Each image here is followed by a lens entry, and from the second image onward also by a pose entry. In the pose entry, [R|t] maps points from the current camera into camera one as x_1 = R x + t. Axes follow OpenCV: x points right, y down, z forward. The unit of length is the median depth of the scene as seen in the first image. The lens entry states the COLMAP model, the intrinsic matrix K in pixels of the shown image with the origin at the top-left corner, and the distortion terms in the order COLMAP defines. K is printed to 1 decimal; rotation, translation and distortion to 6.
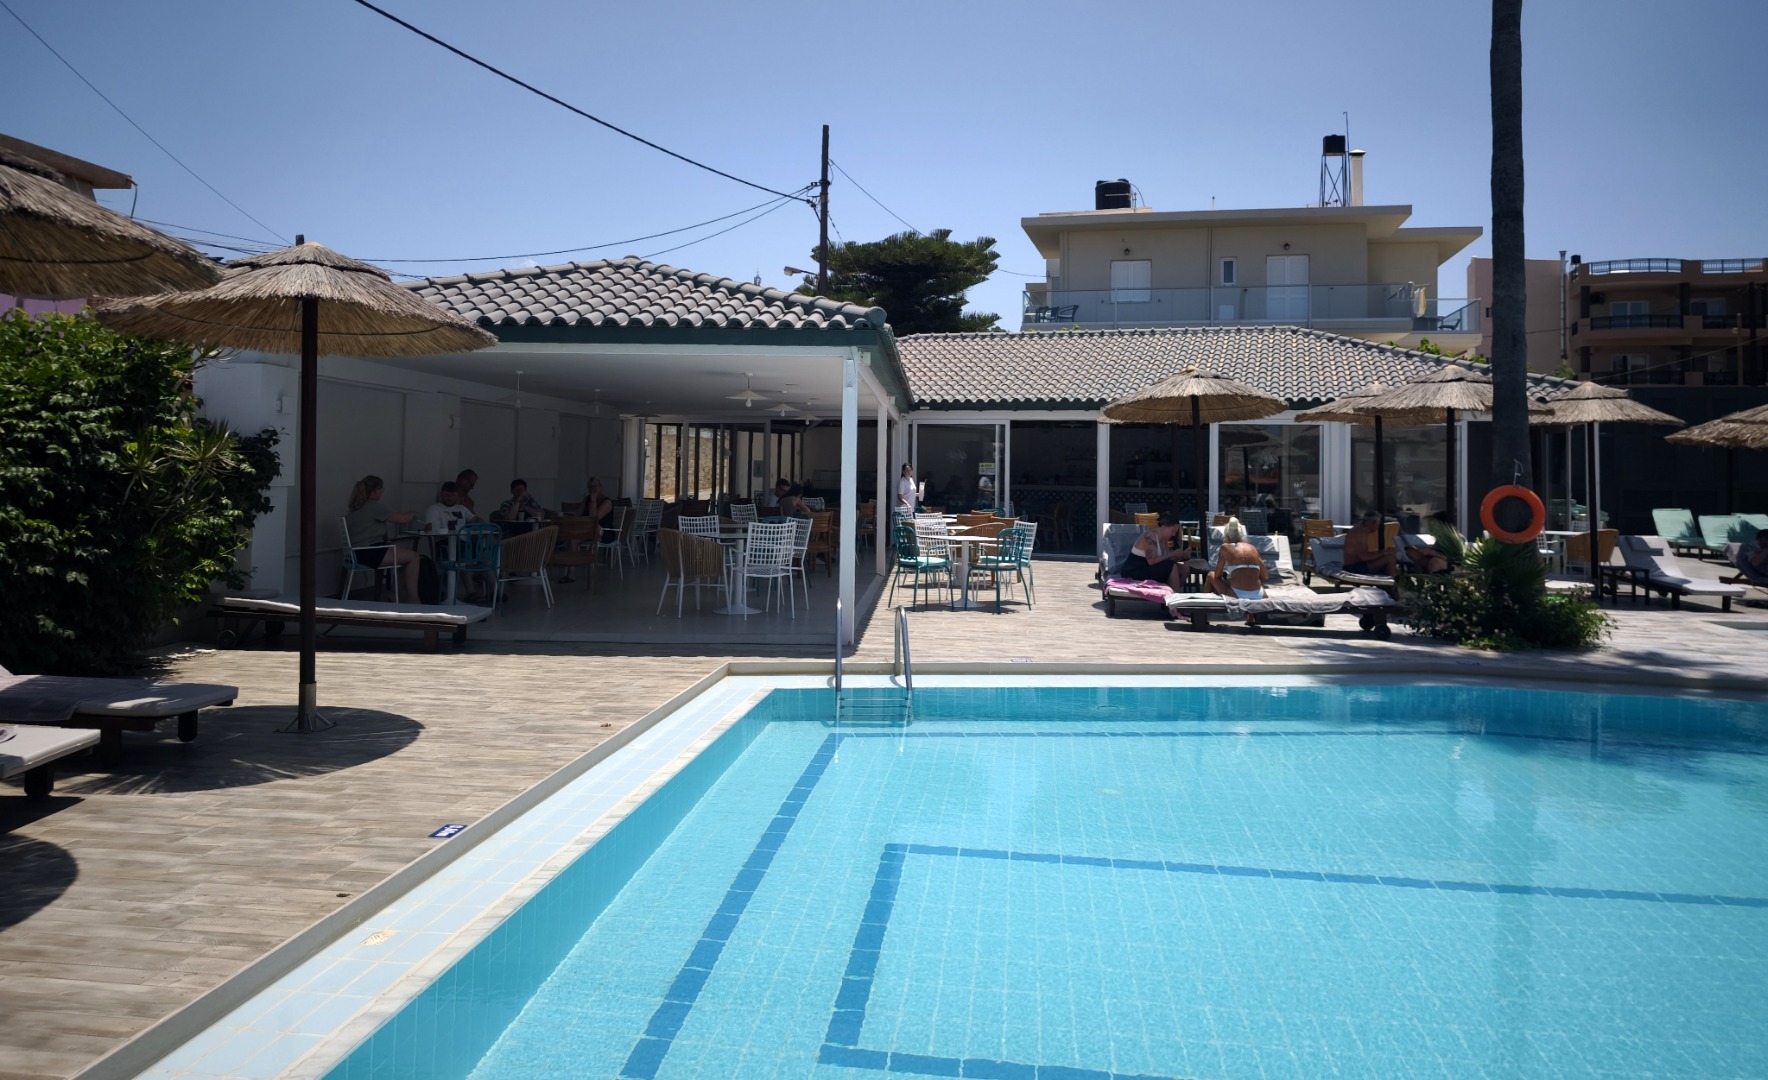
lens RADIAL K [[1215.6, 0, 878.6], [0, 1215.6, 450.2], [0, 0, 1]] dist [0.002709, -0.002576]
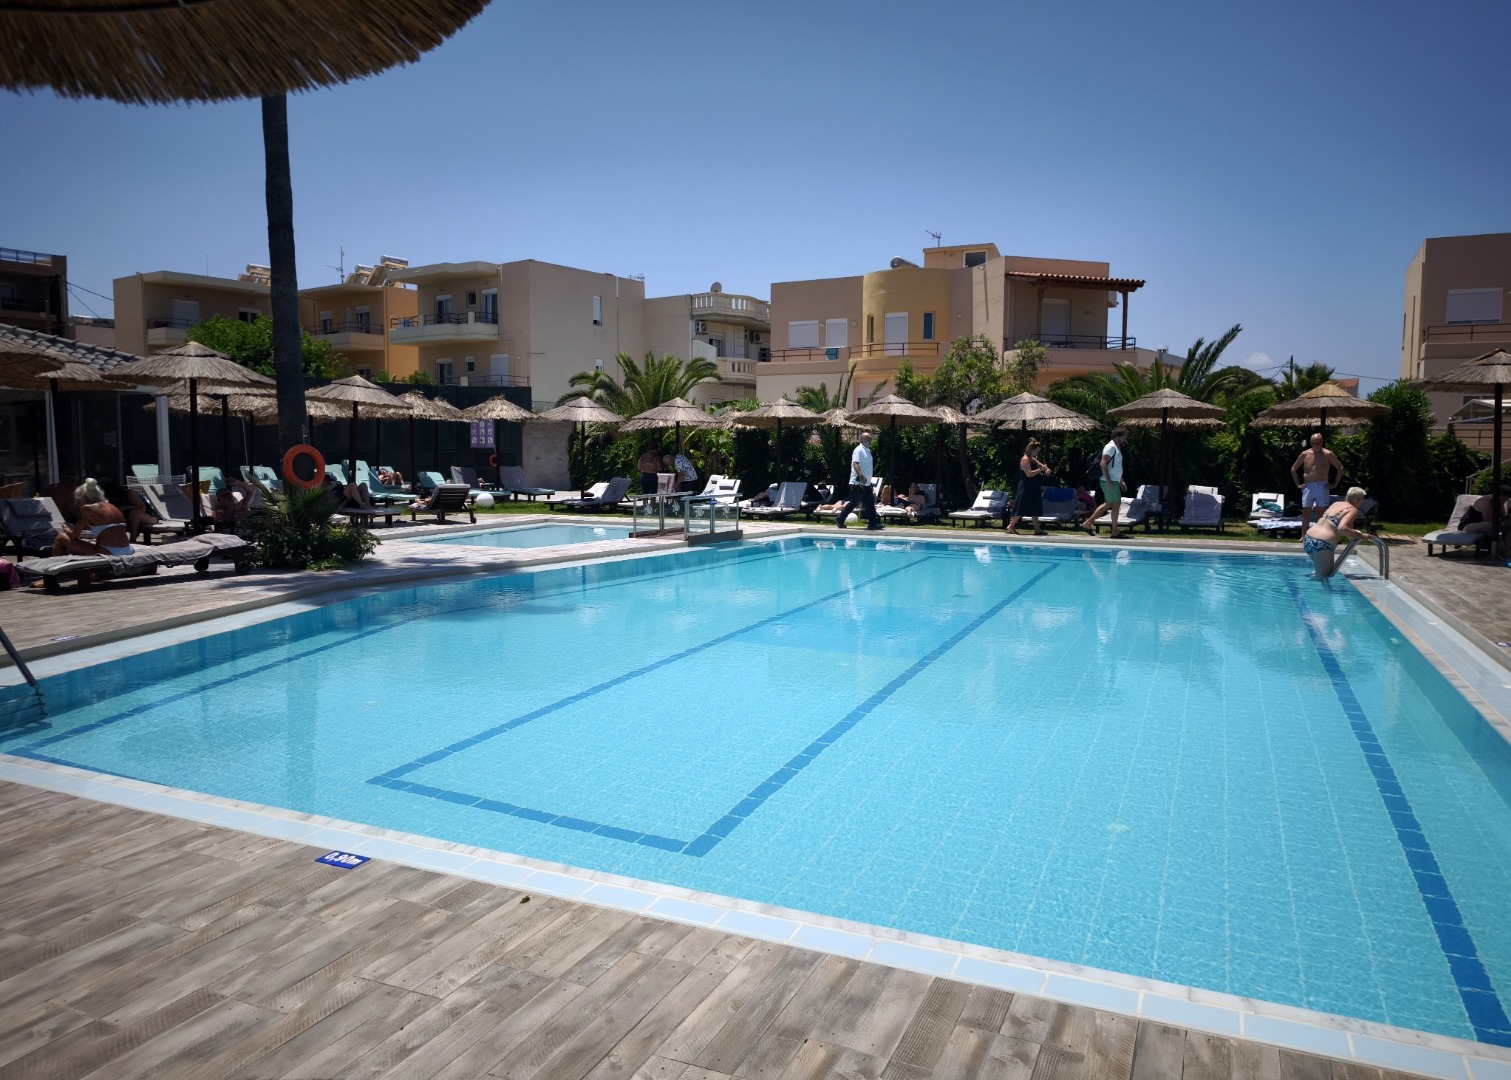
lens RADIAL K [[1034.6, 0, 773.4], [0, 1034.6, 541.7], [0, 0, 1]] dist [0.047253, -0.092791]
pose [[0.280852, -0.096412, 0.954896, -0.115514], [-0.017985, 0.994238, 0.105674, 0.002181], [-0.959583, -0.046853, 0.277500, 0.066213]]
